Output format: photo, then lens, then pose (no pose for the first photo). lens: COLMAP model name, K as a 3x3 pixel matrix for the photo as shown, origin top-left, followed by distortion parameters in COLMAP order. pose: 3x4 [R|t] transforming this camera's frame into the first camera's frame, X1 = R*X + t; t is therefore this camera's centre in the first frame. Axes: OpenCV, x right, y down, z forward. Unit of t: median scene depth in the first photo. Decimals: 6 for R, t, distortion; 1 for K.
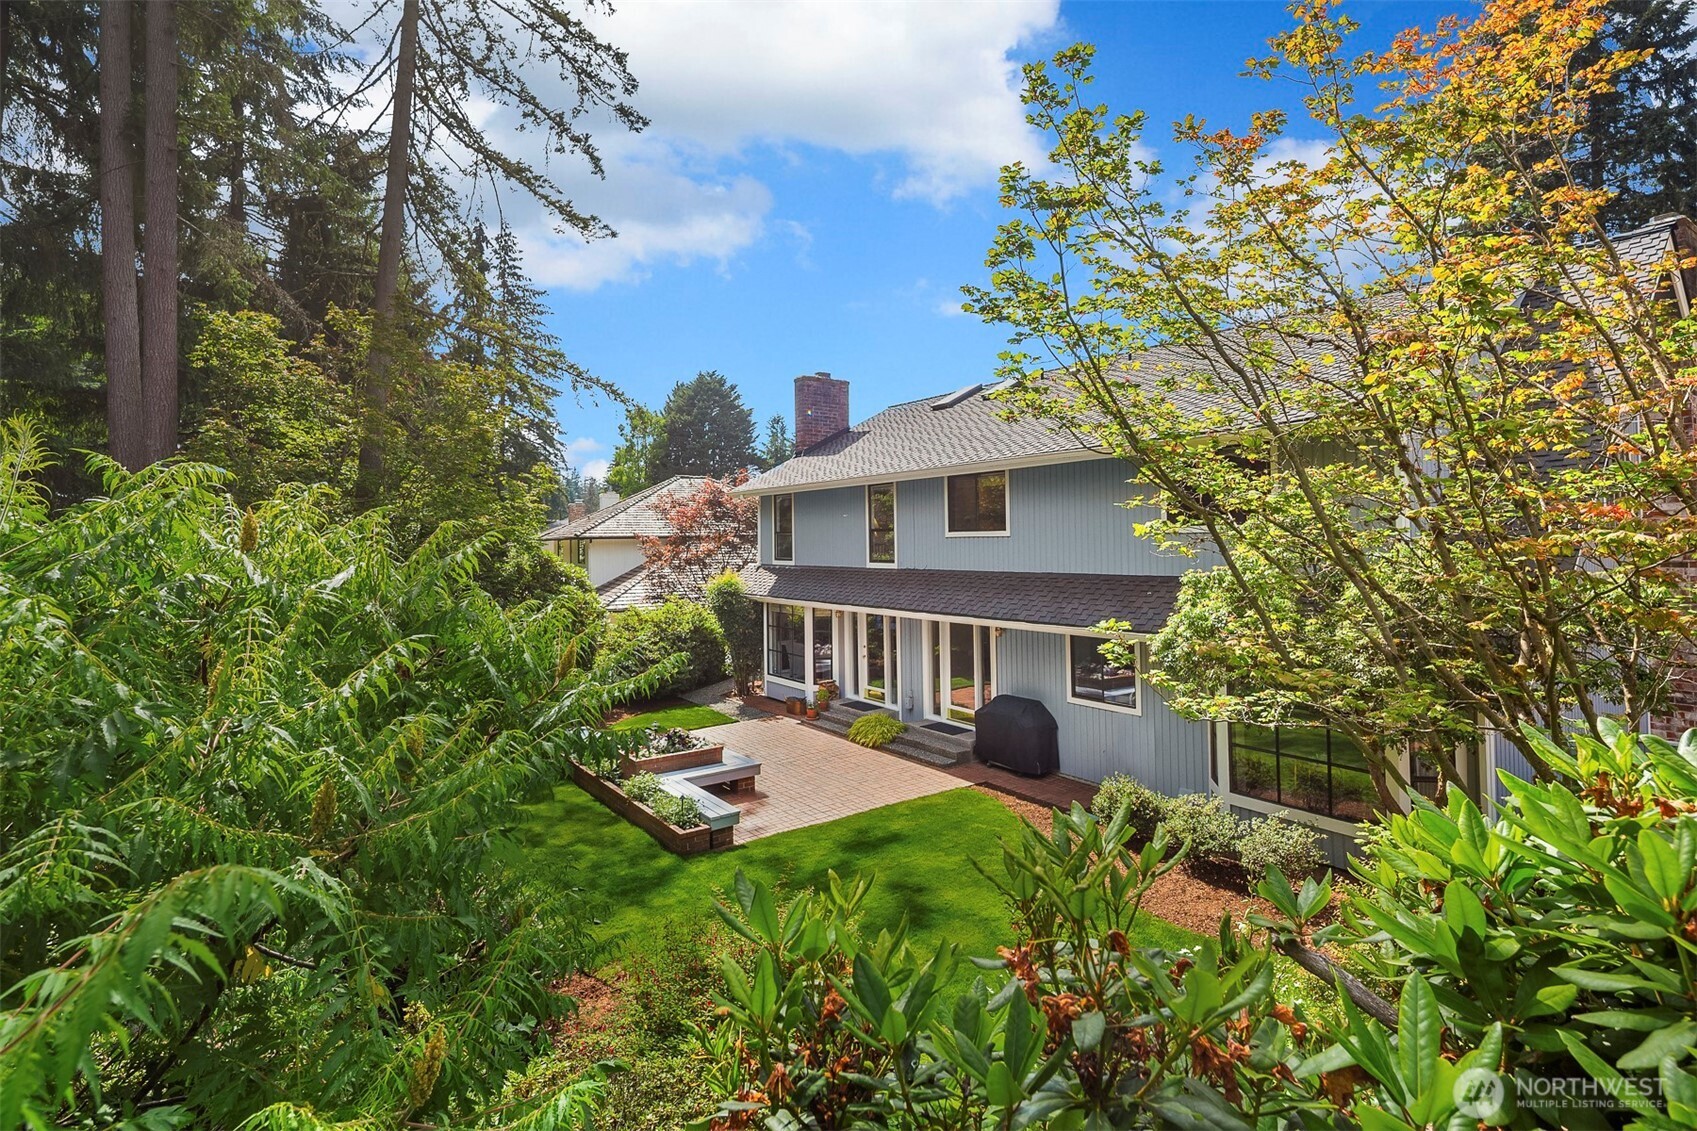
lens RADIAL K [[819.0, 0, 854.3], [0, 819.0, 527.2], [0, 0, 1]] dist [0.000086, 0.000030]
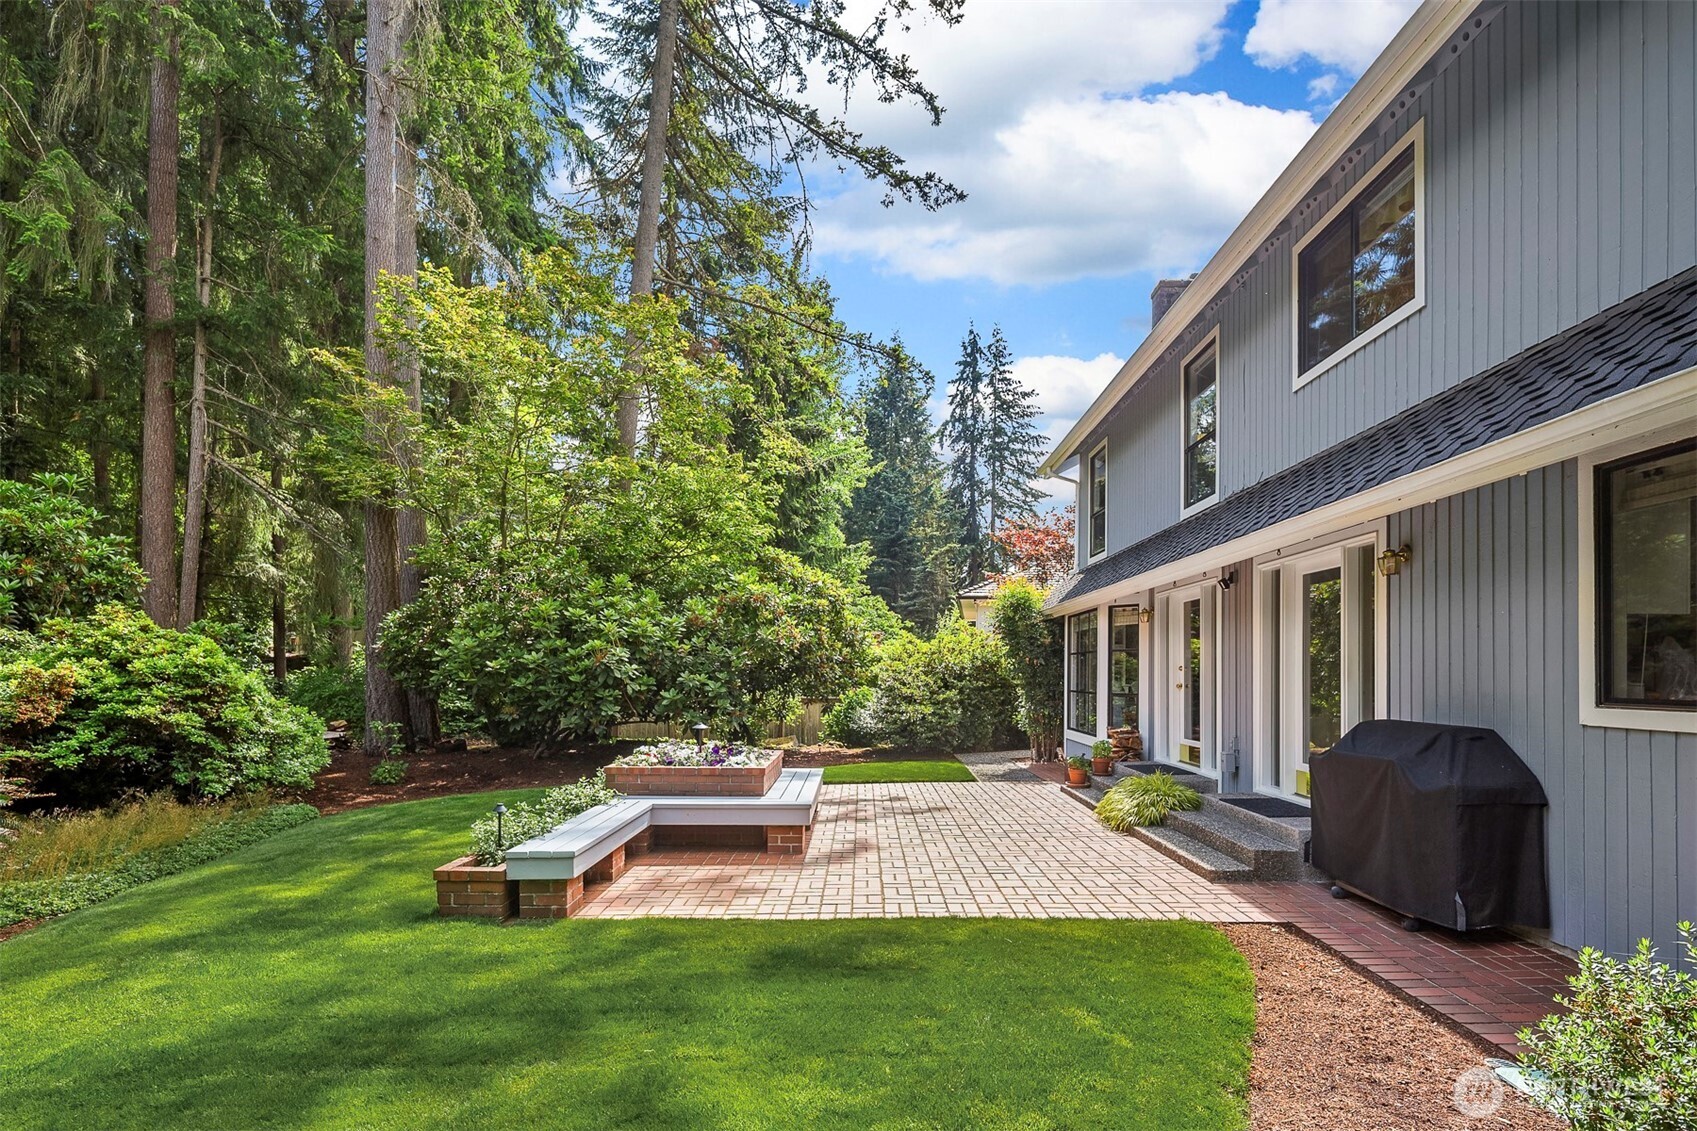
lens RADIAL K [[829.5, 0, 844.1], [0, 829.5, 671.3], [0, 0, 1]] dist [0.002304, 0.000530]
pose [[0.802552, 0.017555, -0.596324, 0.154360], [-0.009587, 0.999817, 0.016531, 0.136361], [0.596505, -0.007550, 0.802574, 0.407248]]
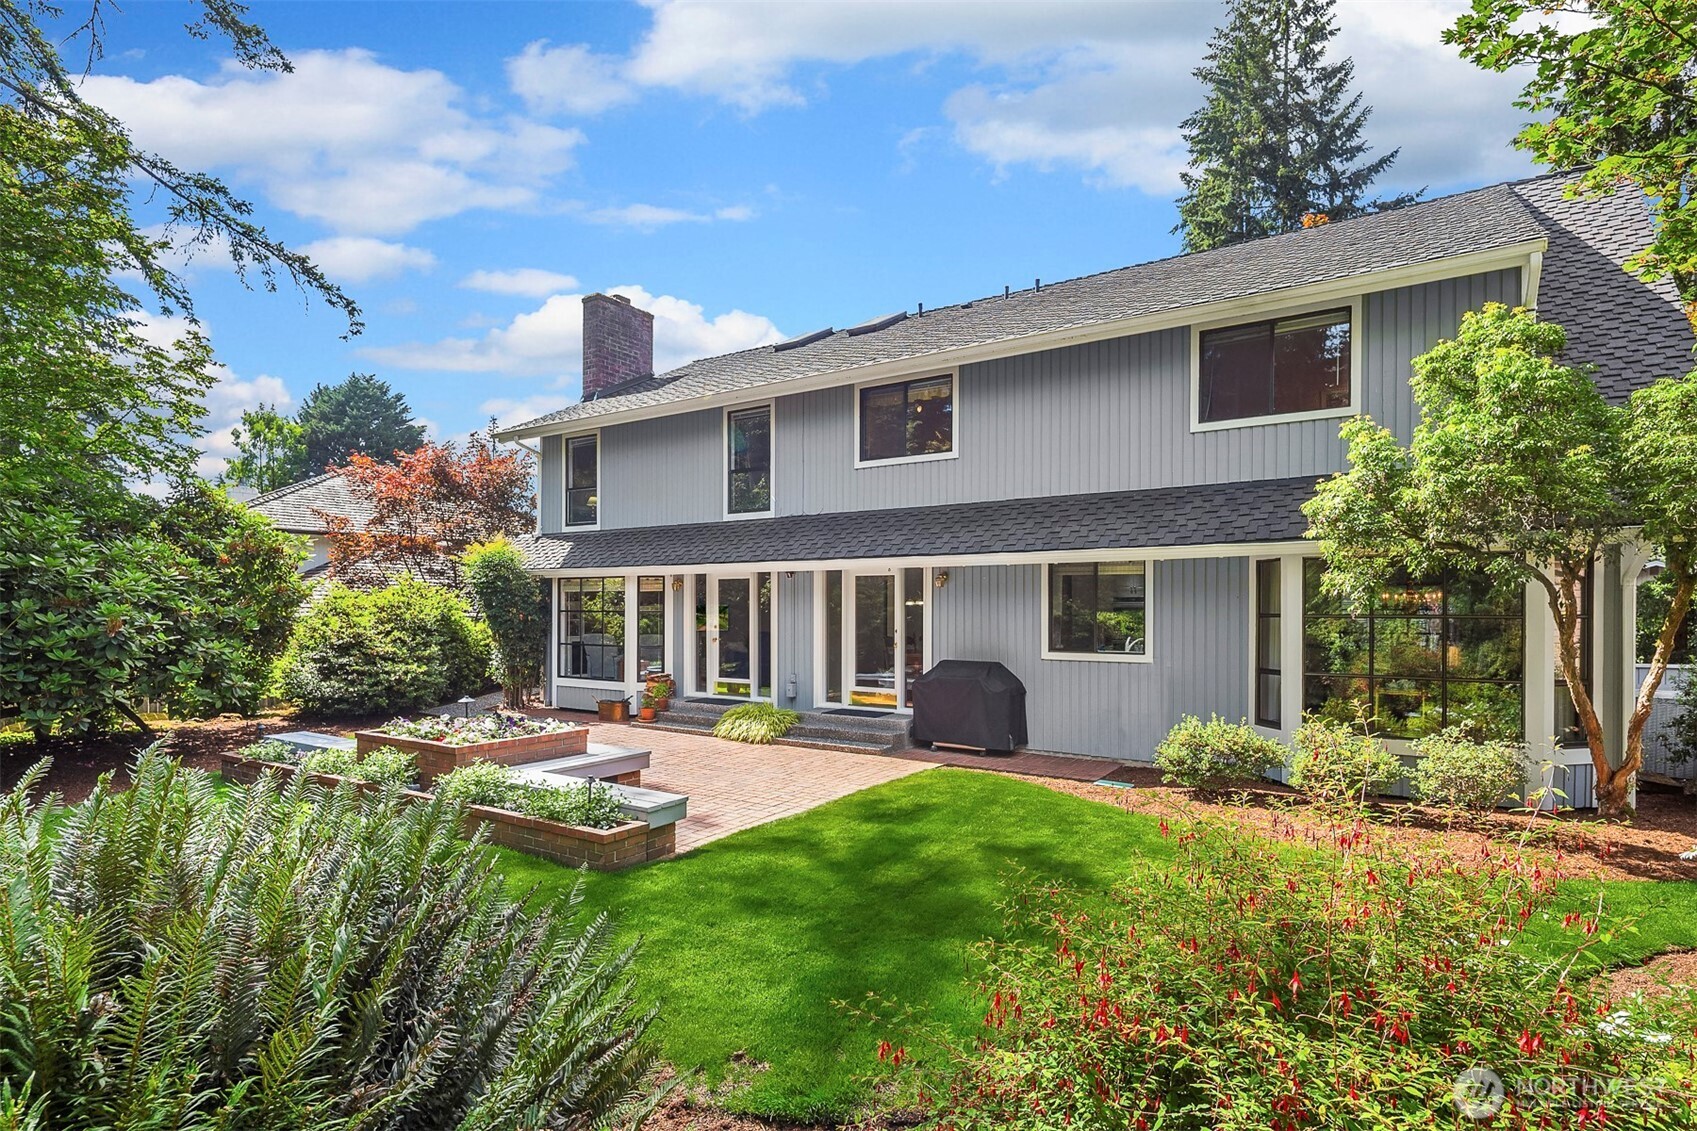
lens RADIAL K [[846.6, 0, 845.8], [0, 846.6, 610.9], [0, 0, 1]] dist [0.001251, -0.000040]
pose [[0.932897, 0.017369, 0.359725, -0.152438], [-0.022205, 0.999710, 0.009316, 0.117553], [-0.359459, -0.016679, 0.933012, 0.219055]]
